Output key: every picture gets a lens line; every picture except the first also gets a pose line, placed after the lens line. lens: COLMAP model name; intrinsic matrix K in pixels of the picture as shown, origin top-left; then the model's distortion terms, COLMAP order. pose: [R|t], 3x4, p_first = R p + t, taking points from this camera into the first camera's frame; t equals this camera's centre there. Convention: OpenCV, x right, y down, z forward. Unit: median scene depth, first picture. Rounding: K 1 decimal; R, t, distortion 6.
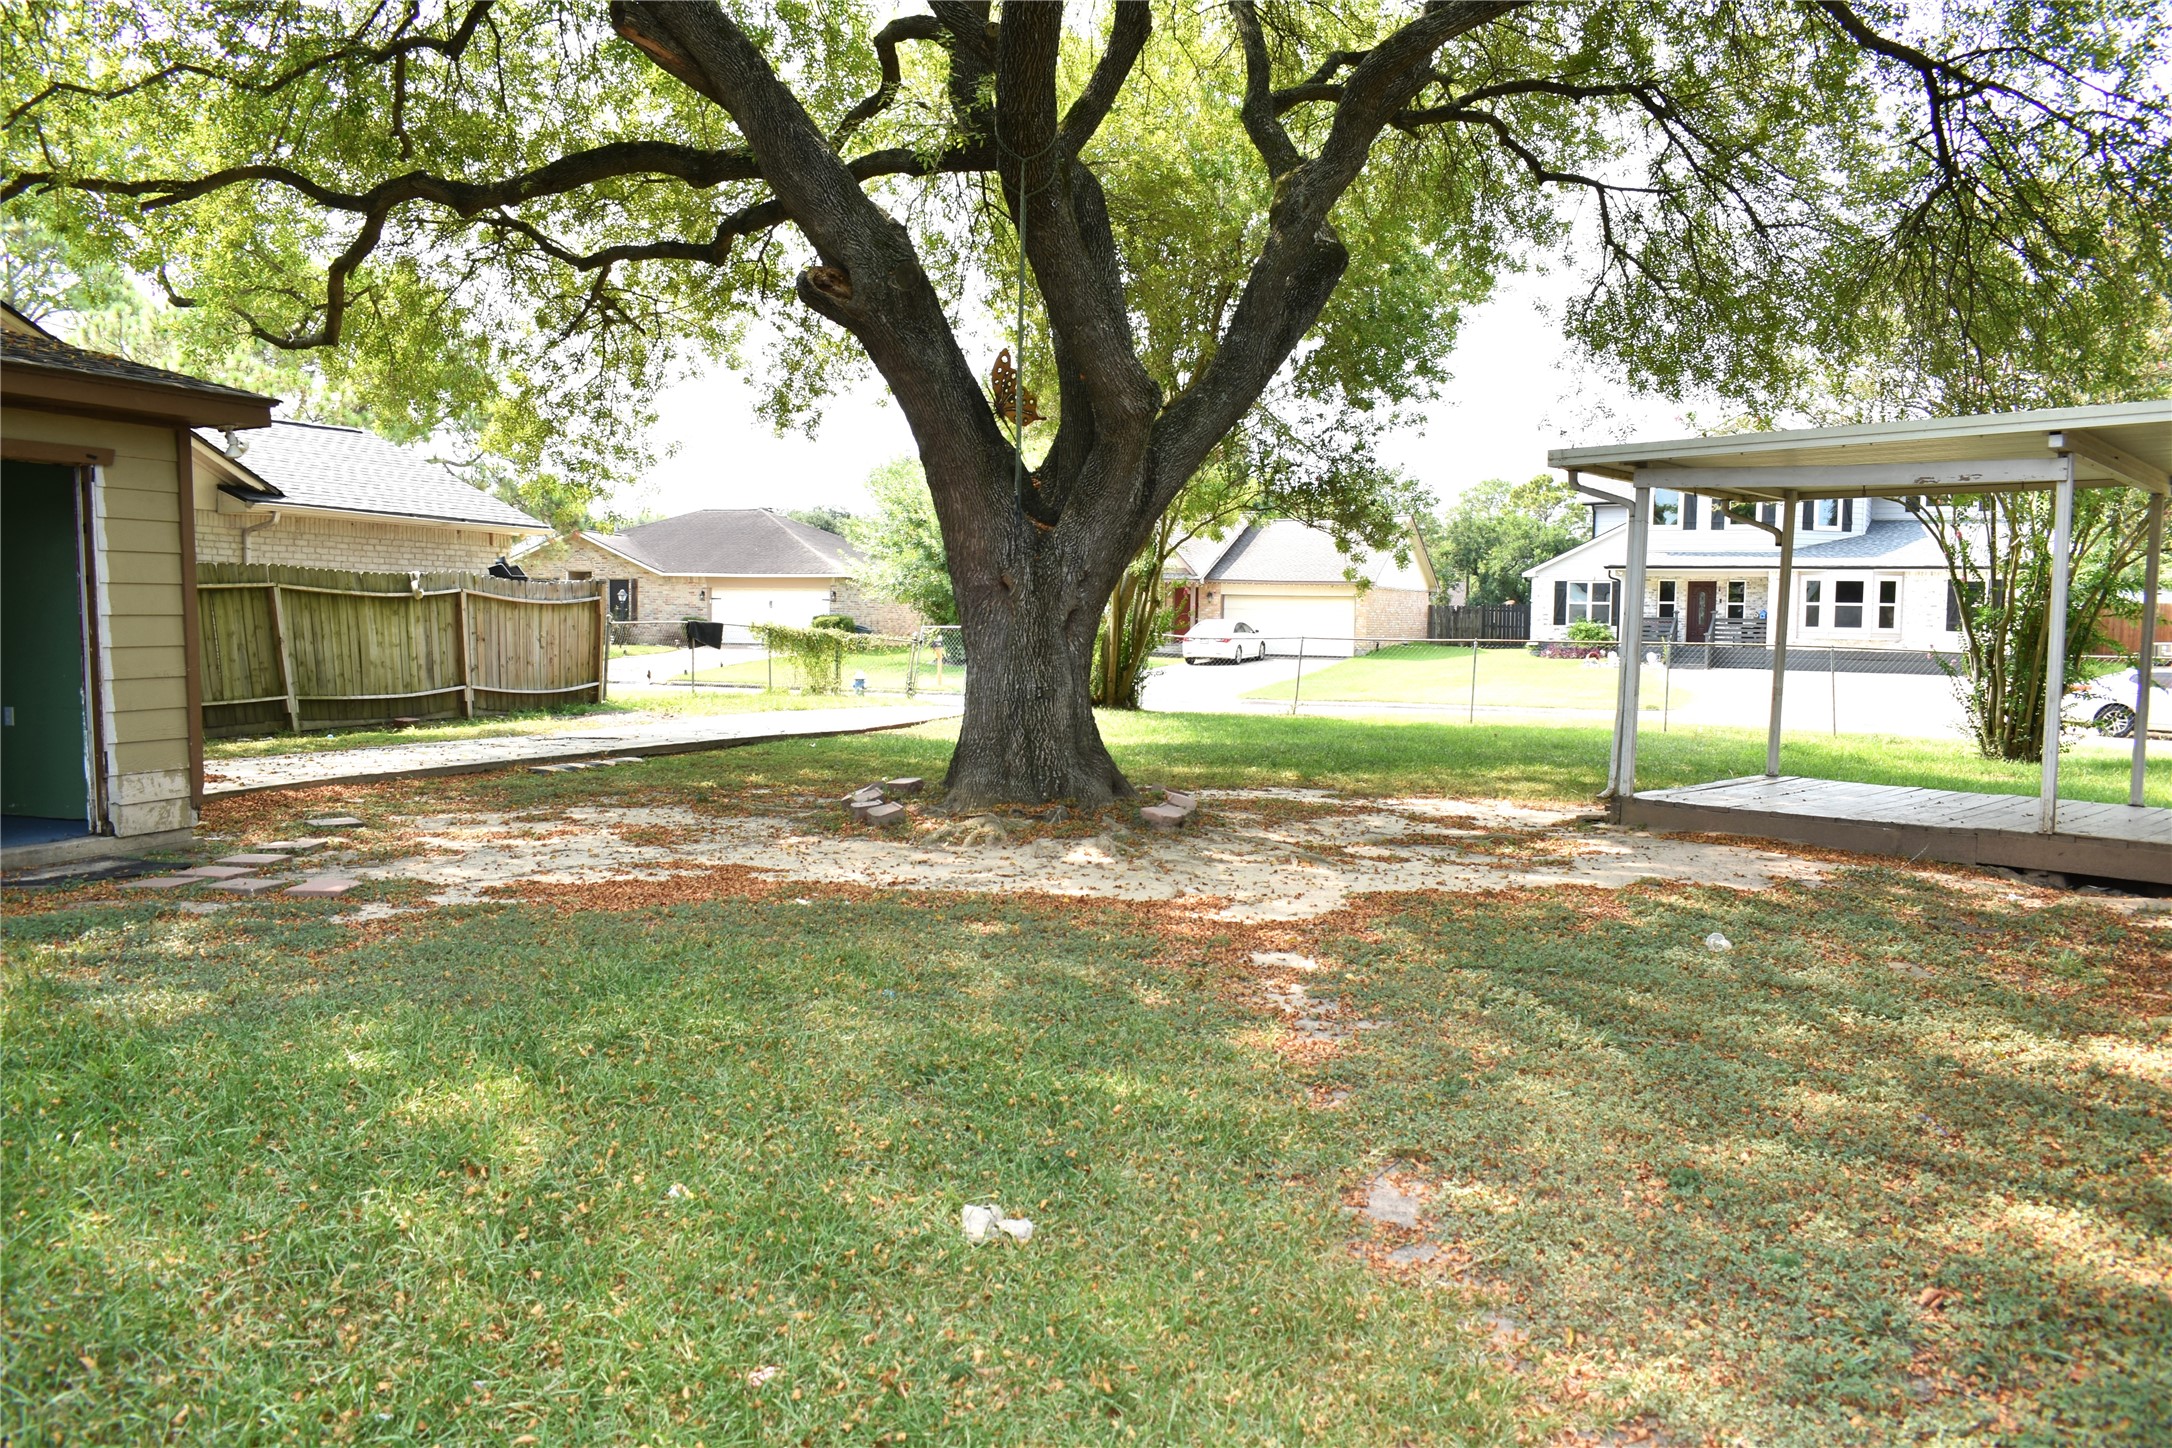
lens RADIAL K [[1671.2, 0, 1083.1], [0, 1671.2, 721.1], [0, 0, 1]] dist [-0.021446, 0.013602]
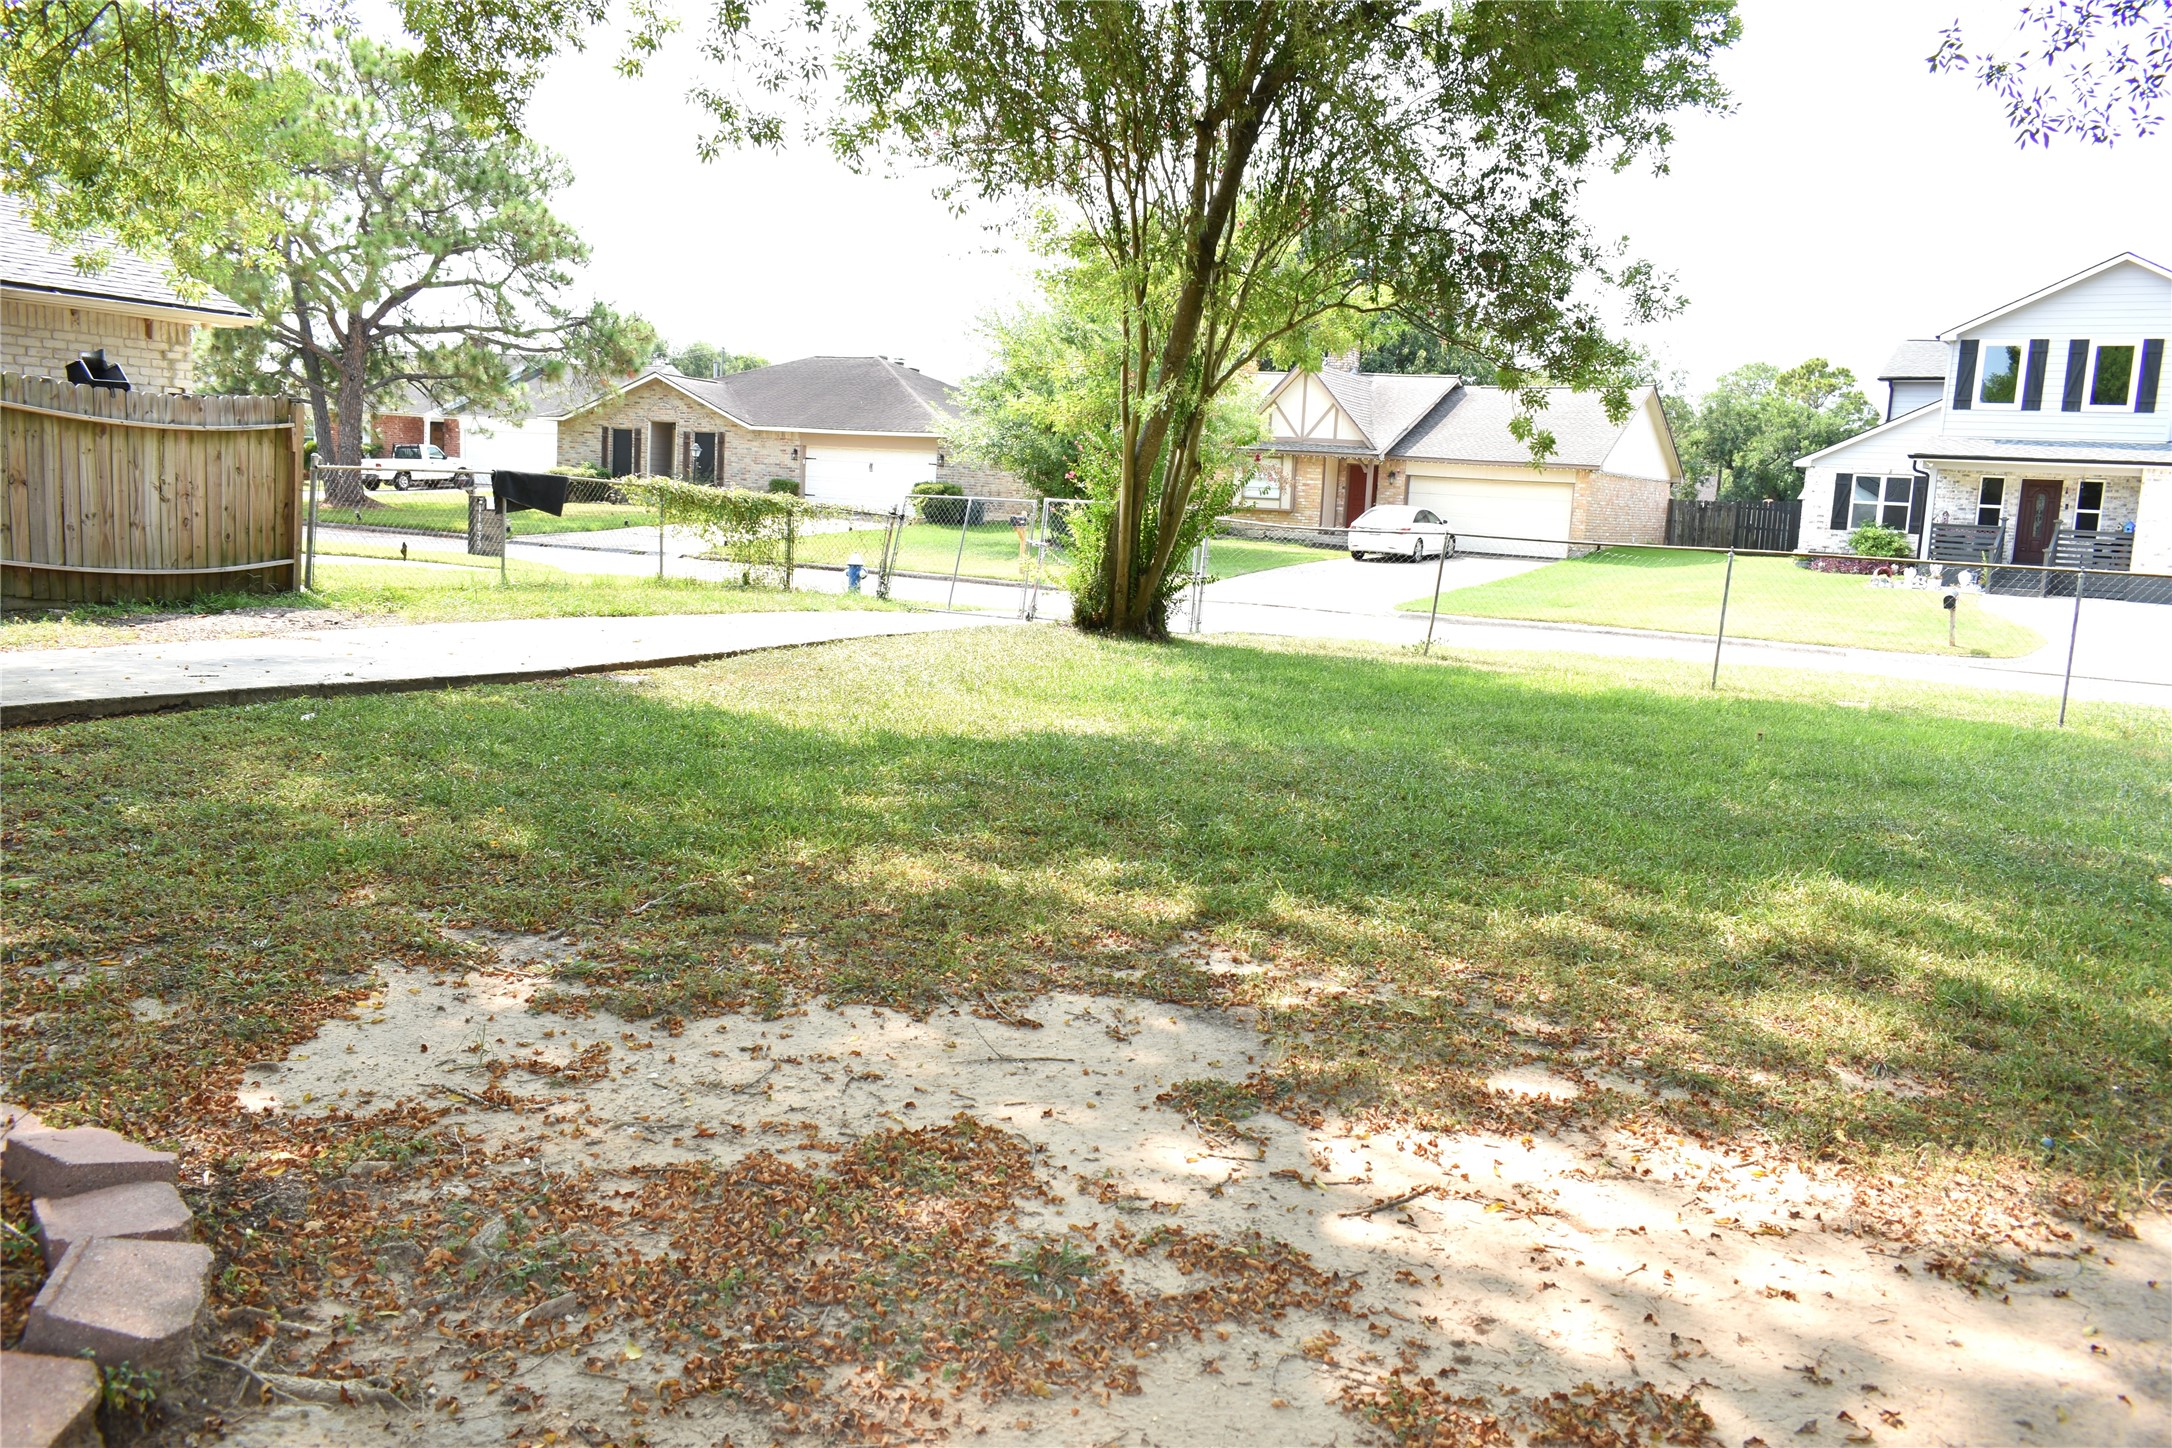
lens RADIAL K [[1671.2, 0, 1083.1], [0, 1671.2, 721.1], [0, 0, 1]] dist [-0.021446, 0.013602]
pose [[0.990236, 0.055218, -0.127998, 0.040168], [-0.045982, 0.996196, 0.074024, -0.009929], [0.131598, -0.067415, 0.989008, 0.178549]]
